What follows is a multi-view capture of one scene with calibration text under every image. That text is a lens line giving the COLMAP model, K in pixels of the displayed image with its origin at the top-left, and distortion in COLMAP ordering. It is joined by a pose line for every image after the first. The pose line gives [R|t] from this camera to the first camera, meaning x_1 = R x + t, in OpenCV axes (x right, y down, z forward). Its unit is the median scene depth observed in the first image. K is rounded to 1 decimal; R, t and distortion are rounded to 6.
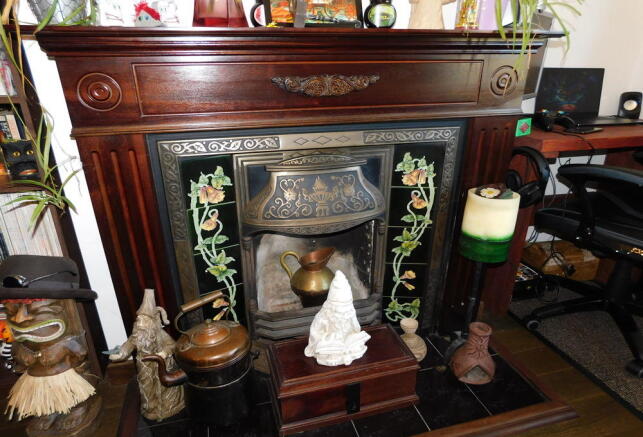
lens RADIAL K [[426.1, 0, 322.0], [0, 426.1, 235.2], [0, 0, 1]] dist [-0.064029, 0.042942]
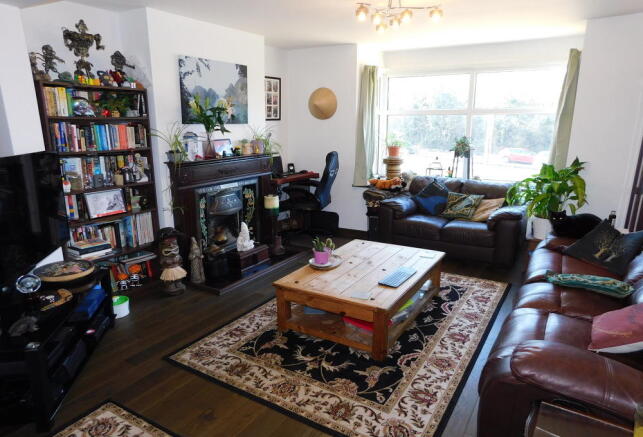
lens RADIAL K [[426.1, 0, 322.0], [0, 426.1, 235.2], [0, 0, 1]] dist [-0.064029, 0.042942]
pose [[0.730209, -0.180907, 0.658838, -1.605641], [0.286403, 0.956542, -0.054777, 0.506471], [-0.620297, 0.228692, 0.750288, -1.753150]]
